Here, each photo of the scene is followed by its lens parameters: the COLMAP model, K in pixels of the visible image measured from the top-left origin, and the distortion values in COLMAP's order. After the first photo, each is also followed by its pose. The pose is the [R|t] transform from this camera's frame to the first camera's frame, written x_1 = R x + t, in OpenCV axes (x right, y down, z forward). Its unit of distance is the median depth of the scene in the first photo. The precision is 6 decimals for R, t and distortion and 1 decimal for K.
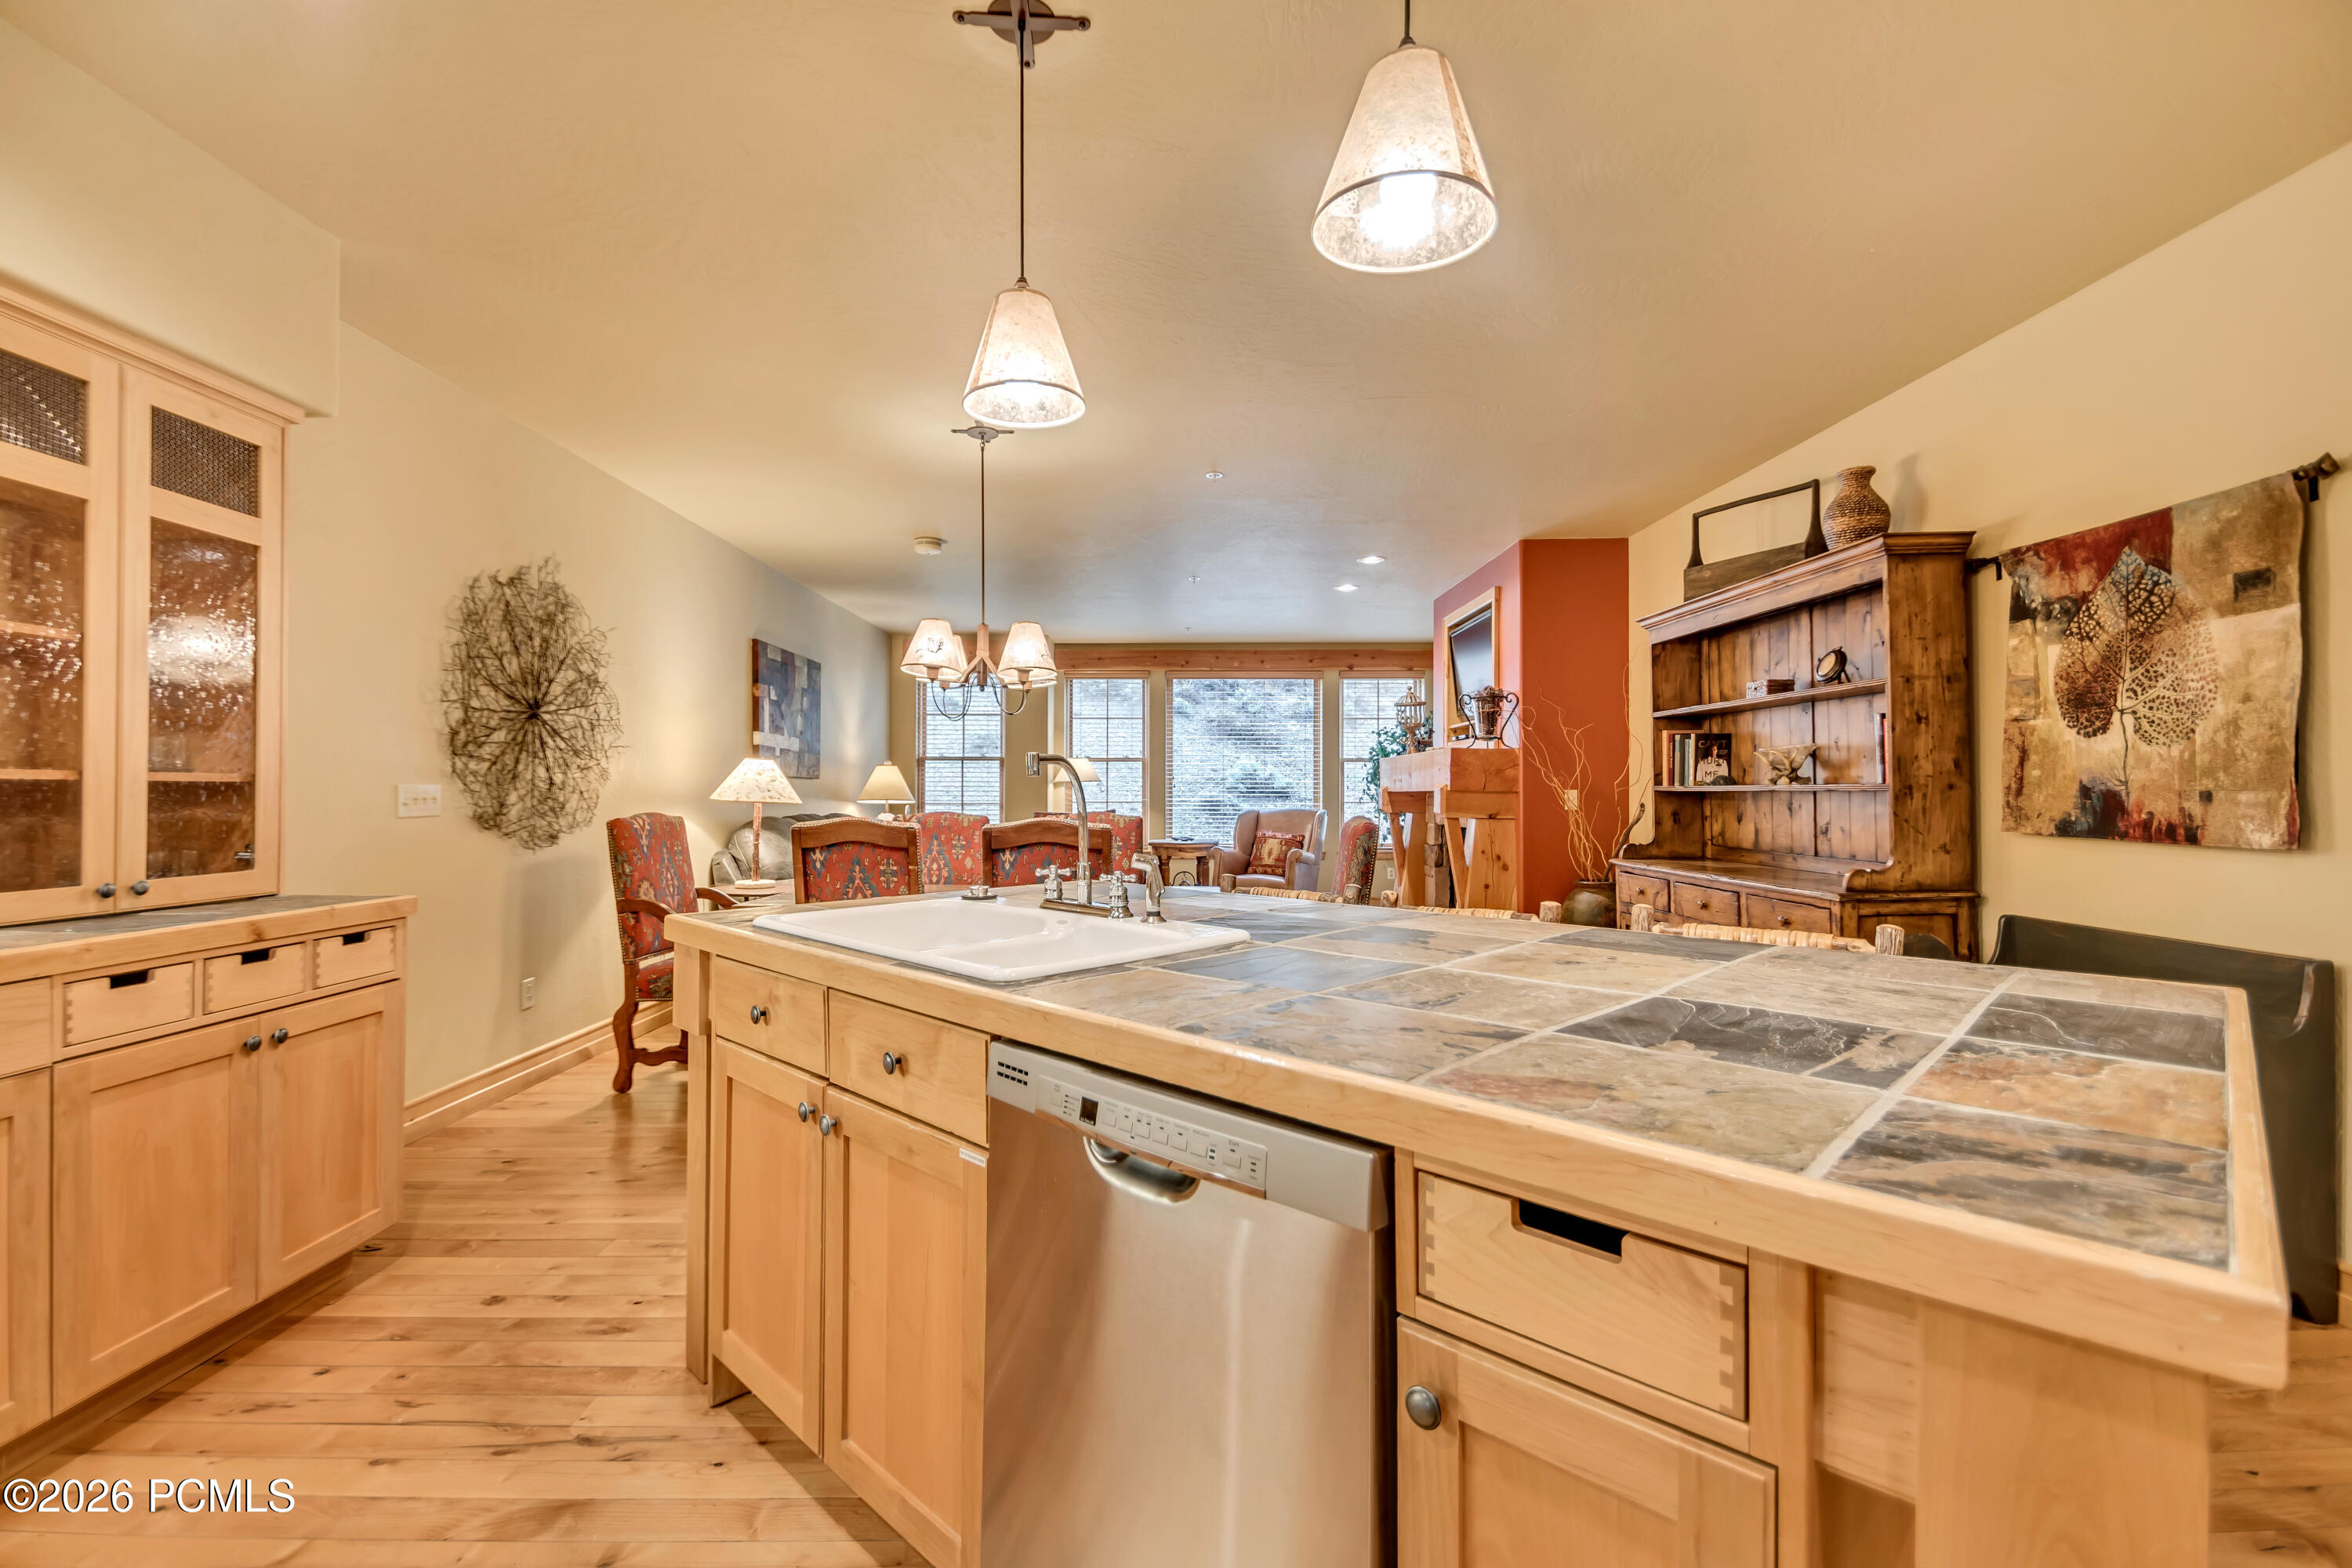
lens RADIAL K [[1035.9, 0, 1166.5], [0, 1035.9, 788.6], [0, 0, 1]] dist [0.021155, -0.013201]
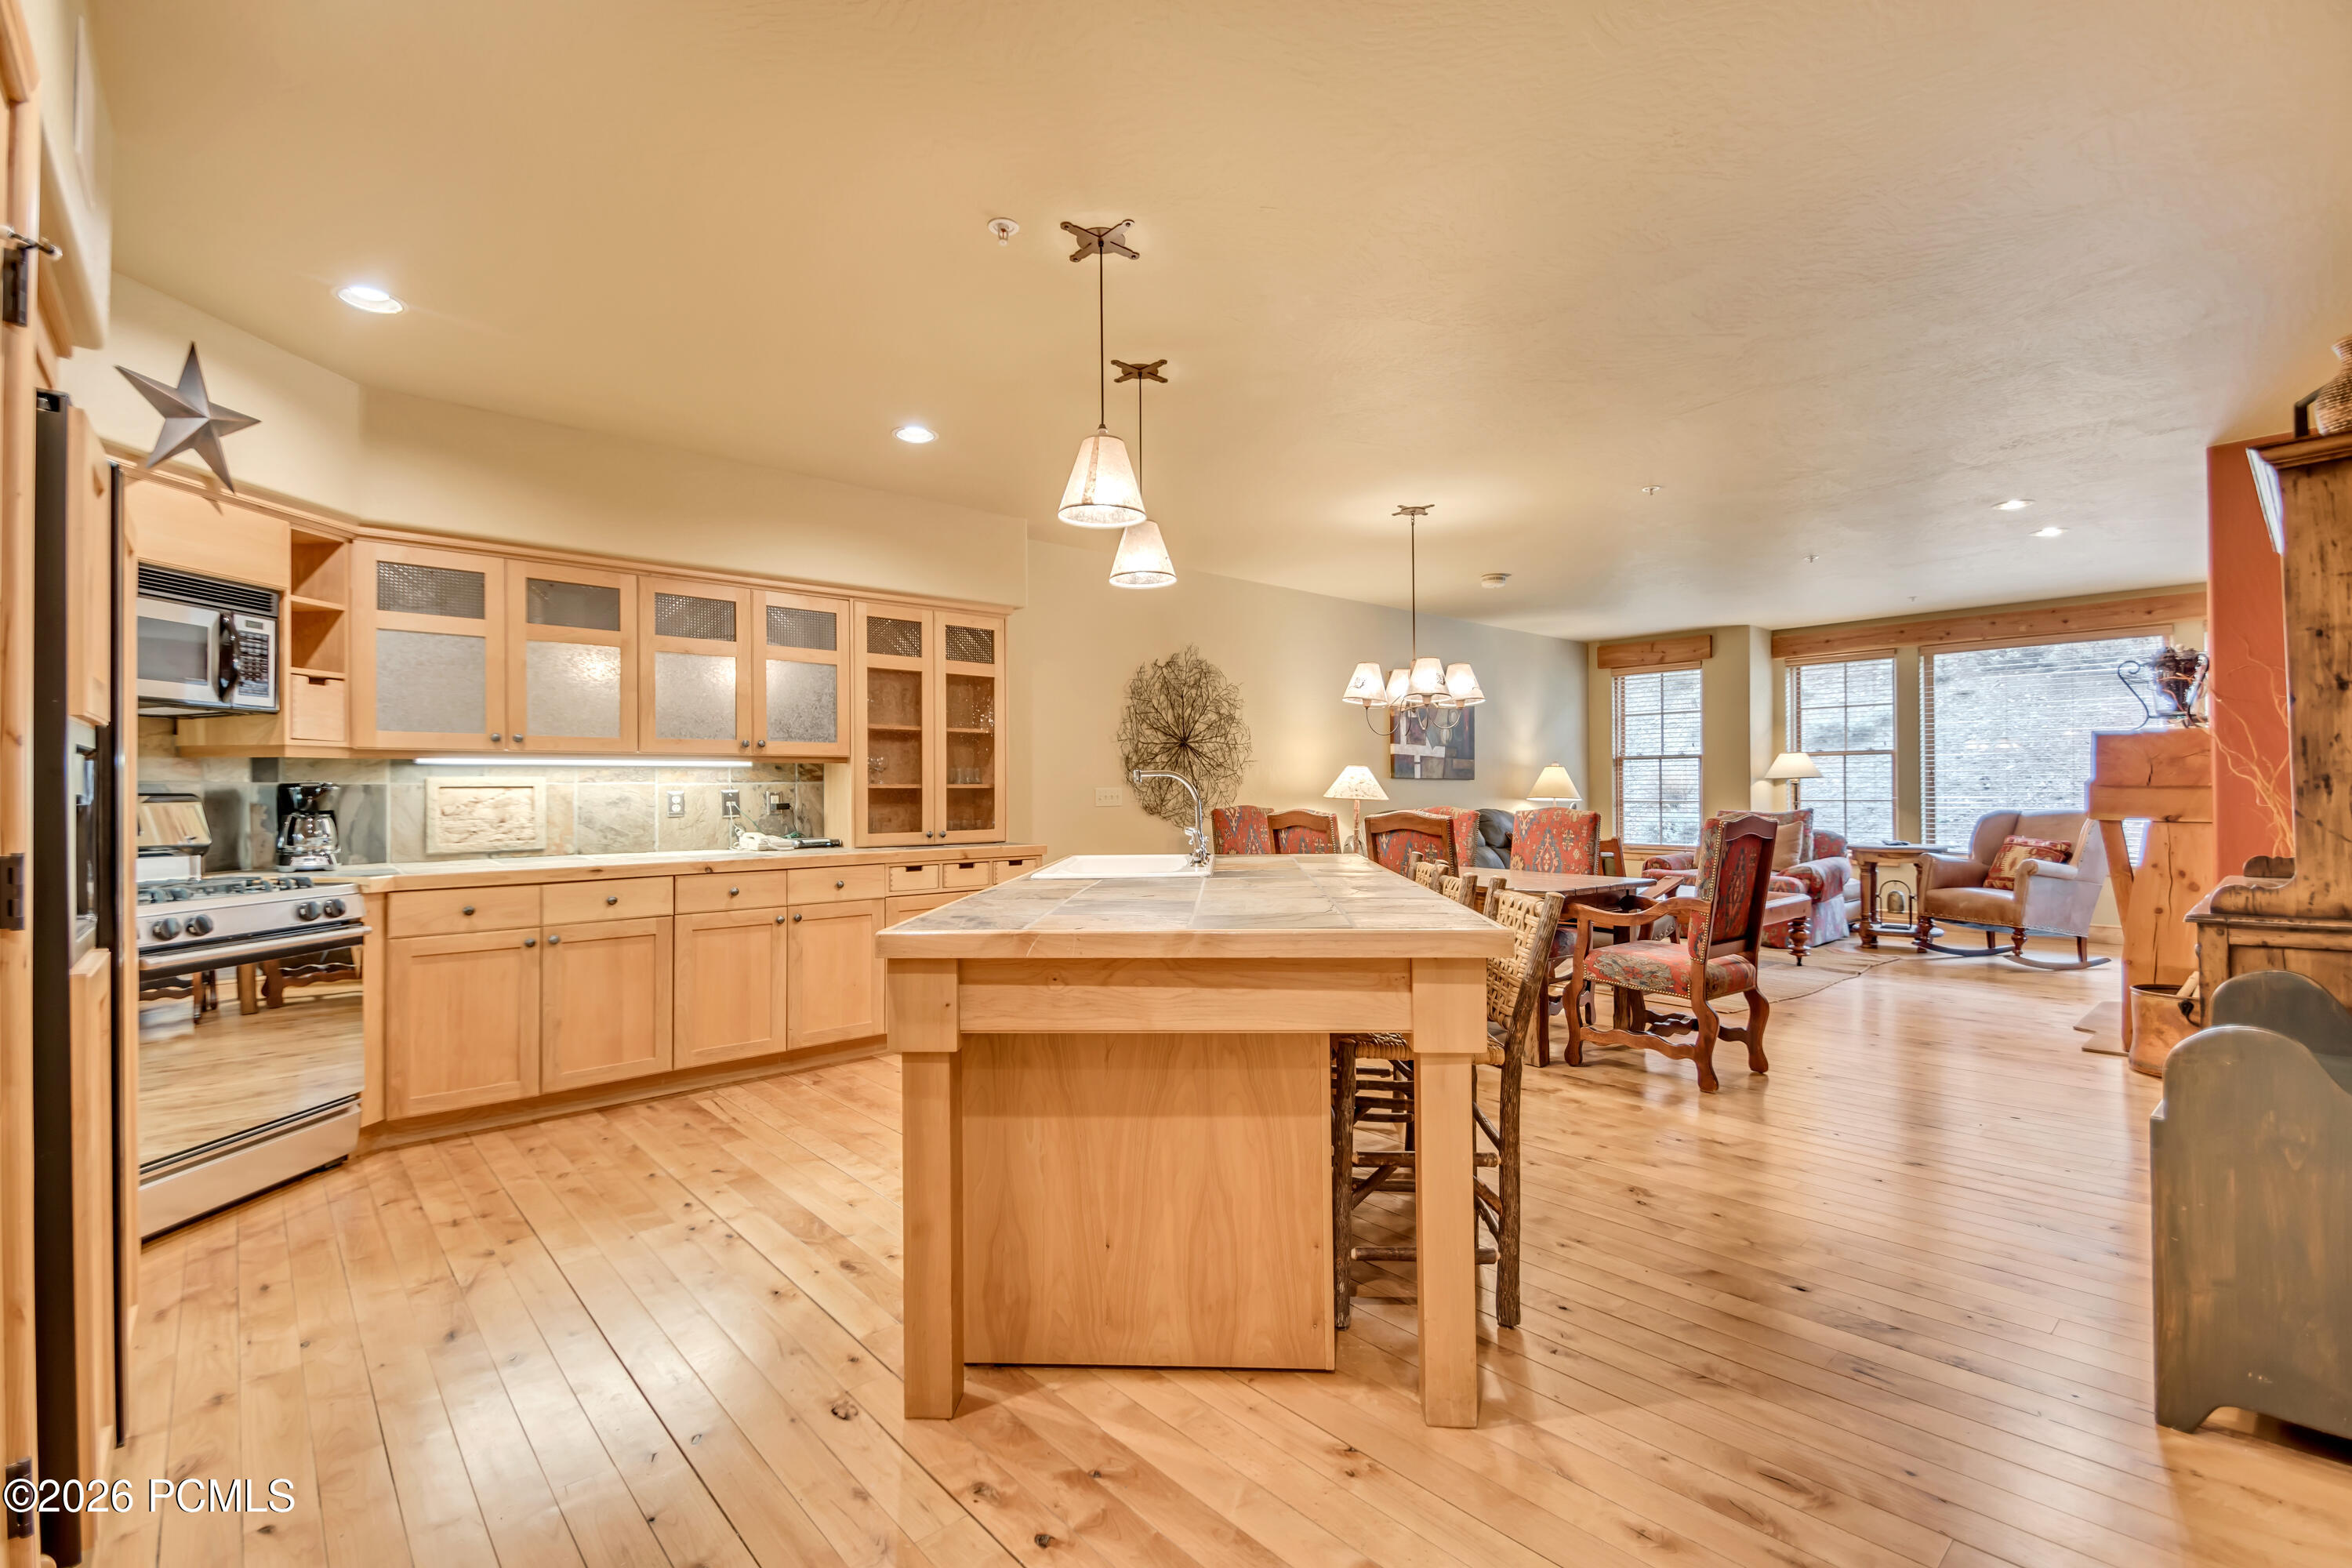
lens RADIAL K [[1035.9, 0, 1166.6], [0, 1035.9, 790.0], [0, 0, 1]] dist [0.021155, -0.013201]
pose [[0.661027, -0.005733, -0.750340, 0.616369], [0.007458, 0.999972, -0.001070, 0.001576], [0.750325, -0.004889, 0.661051, -0.086260]]
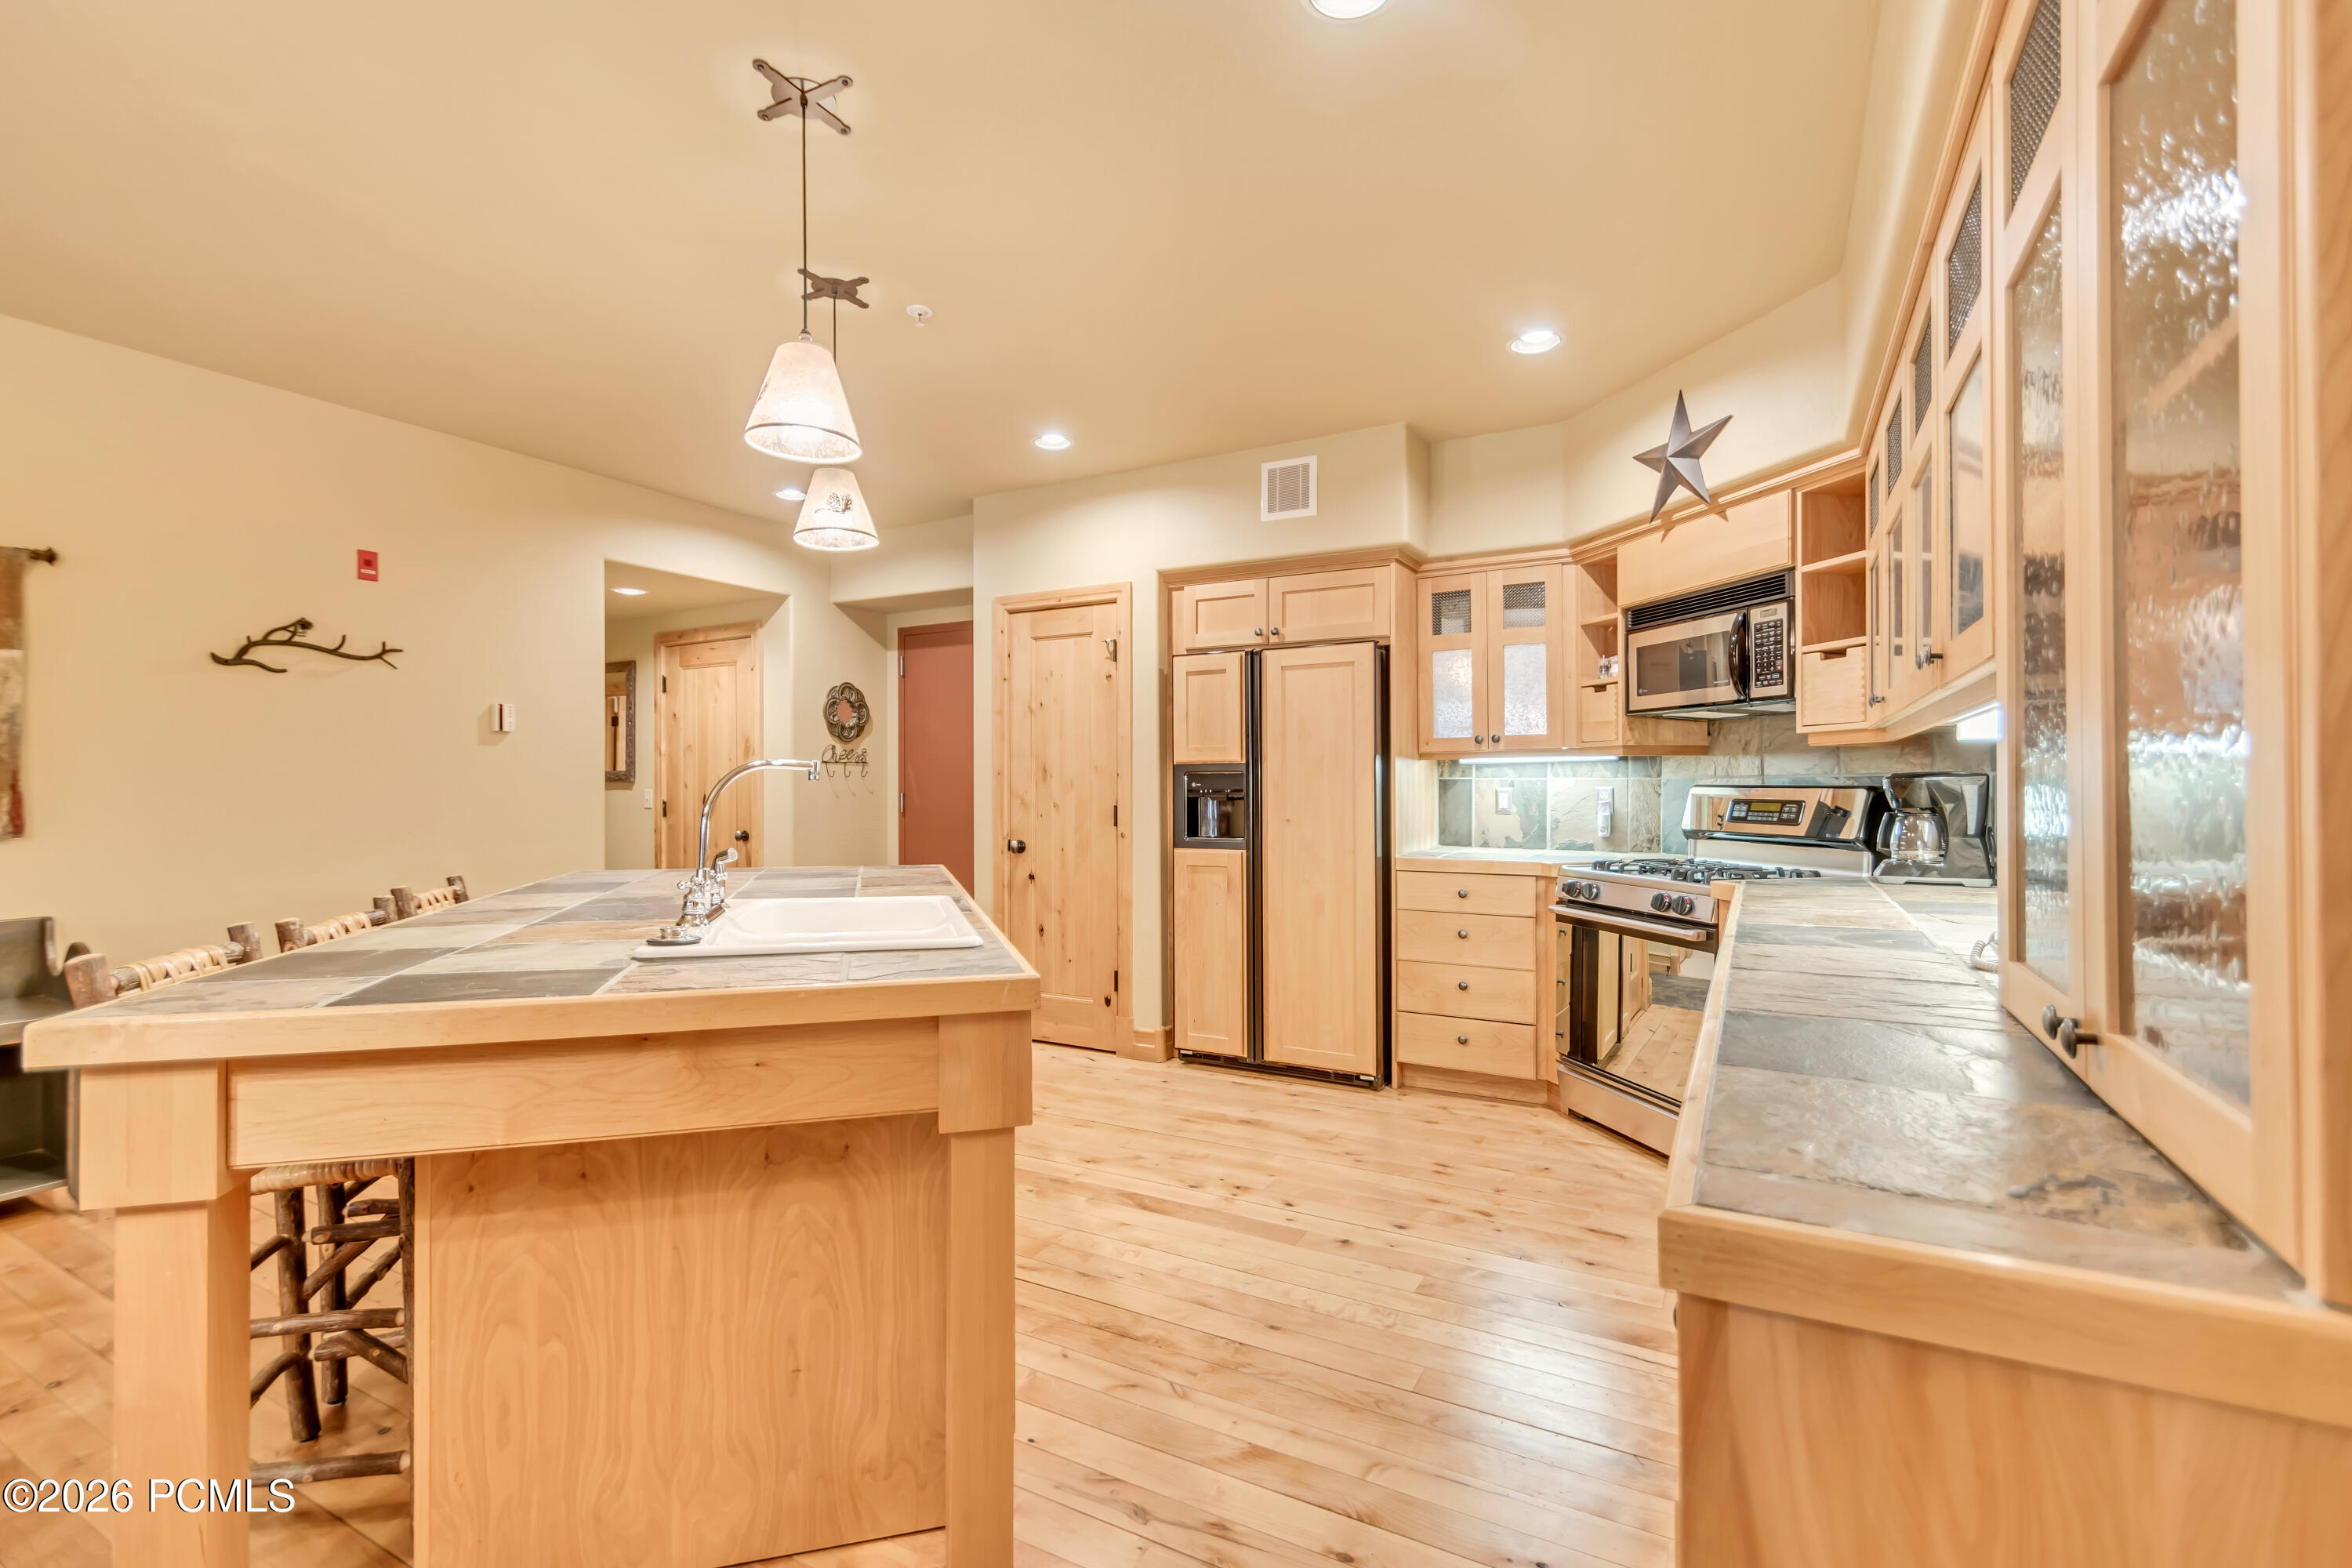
lens RADIAL K [[1035.9, 0, 1162.4], [0, 1035.9, 783.7], [0, 0, 1]] dist [0.021155, -0.013201]
pose [[-0.868862, 0.002748, 0.495047, -0.499298], [0.001222, 0.999993, -0.003406, -0.001857], [-0.495053, -0.002355, -0.868860, 0.871368]]
